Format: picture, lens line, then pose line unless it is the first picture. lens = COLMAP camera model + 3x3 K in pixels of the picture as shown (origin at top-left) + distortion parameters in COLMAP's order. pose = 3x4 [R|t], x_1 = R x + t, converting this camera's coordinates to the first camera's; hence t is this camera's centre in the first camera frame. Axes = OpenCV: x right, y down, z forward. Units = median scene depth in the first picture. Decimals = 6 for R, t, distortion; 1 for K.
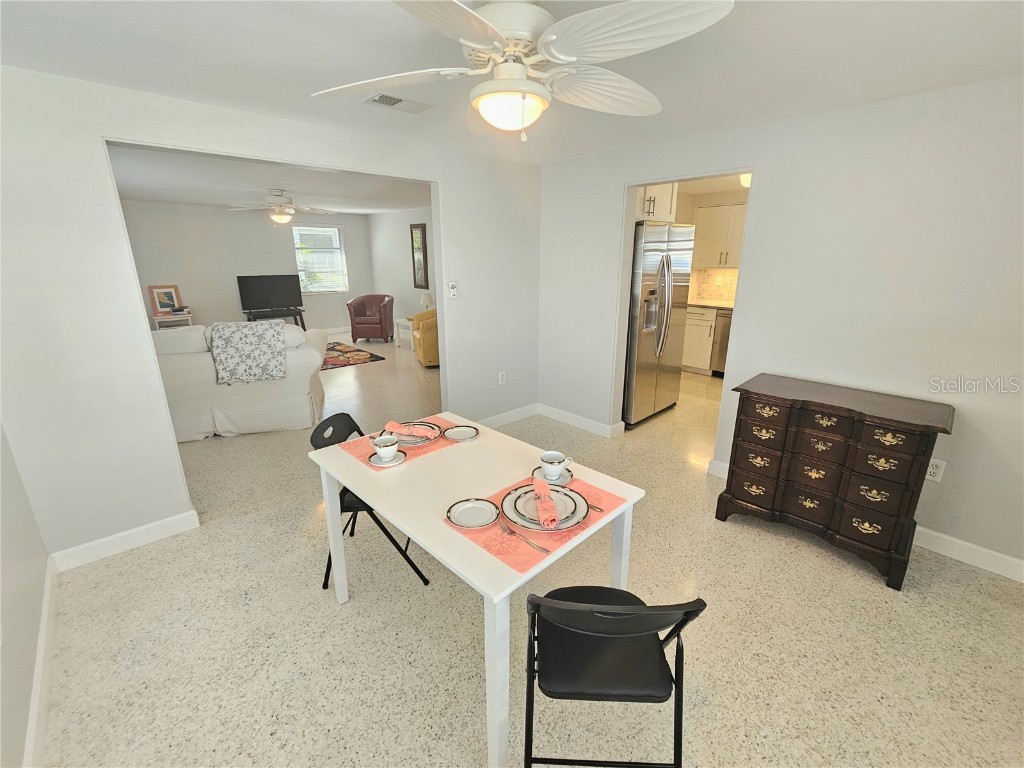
lens RADIAL K [[443.8, 0, 515.1], [0, 443.8, 383.7], [0, 0, 1]] dist [0.000284, -0.000251]
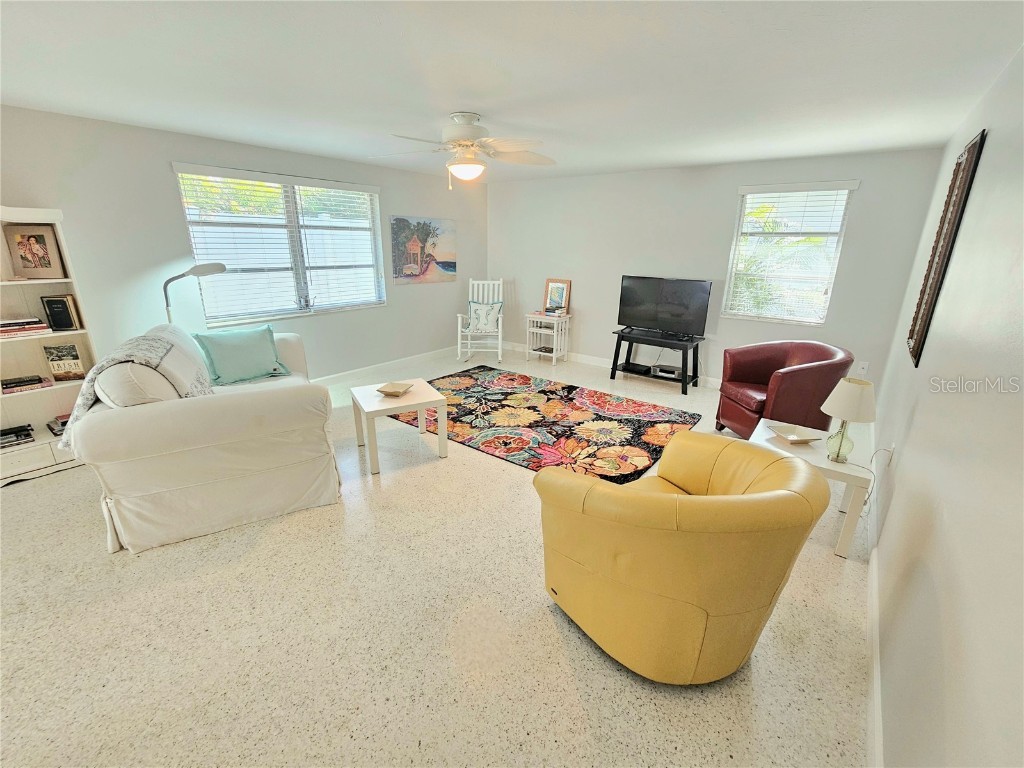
lens RADIAL K [[443.8, 0, 515.1], [0, 443.8, 383.7], [0, 0, 1]] dist [0.000284, -0.000251]
pose [[0.166112, 0.301812, -0.938785, 0.037725], [-0.290781, 0.924671, 0.245823, -0.206203], [0.942260, 0.232147, 0.241360, 0.713307]]
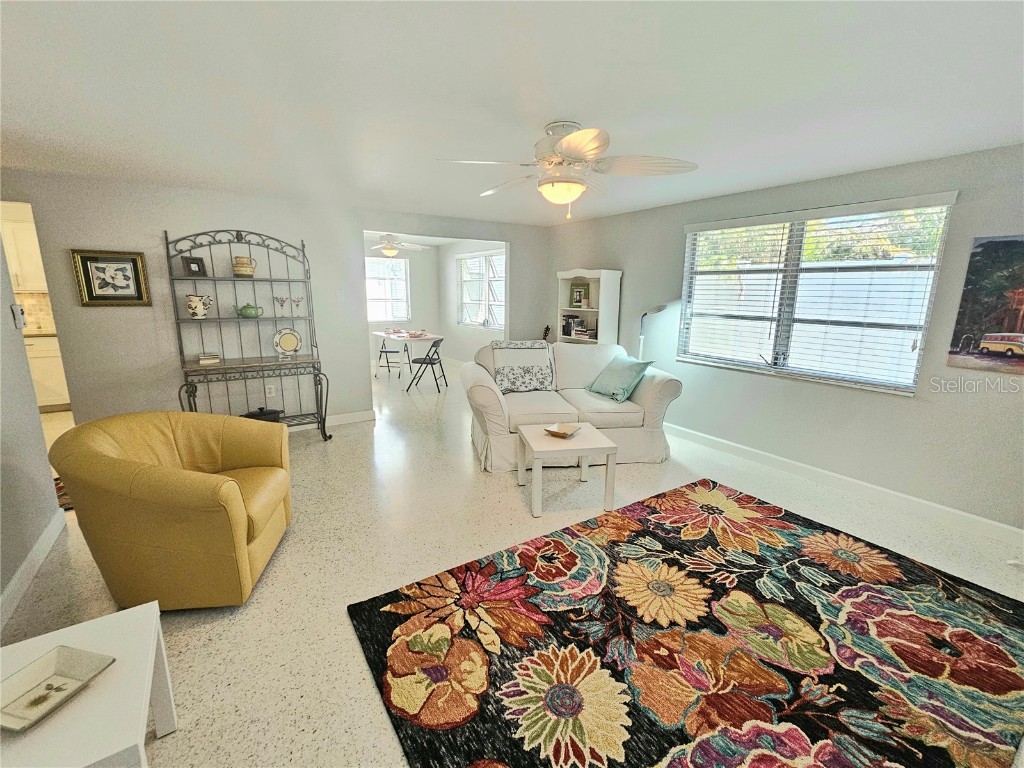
lens RADIAL K [[443.8, 0, 515.1], [0, 443.8, 383.7], [0, 0, 1]] dist [0.000284, -0.000251]
pose [[-0.987708, -0.041347, 0.150745, -0.401525], [0.035103, 0.881077, 0.471668, -0.300156], [-0.152320, 0.471162, -0.868795, 1.059097]]
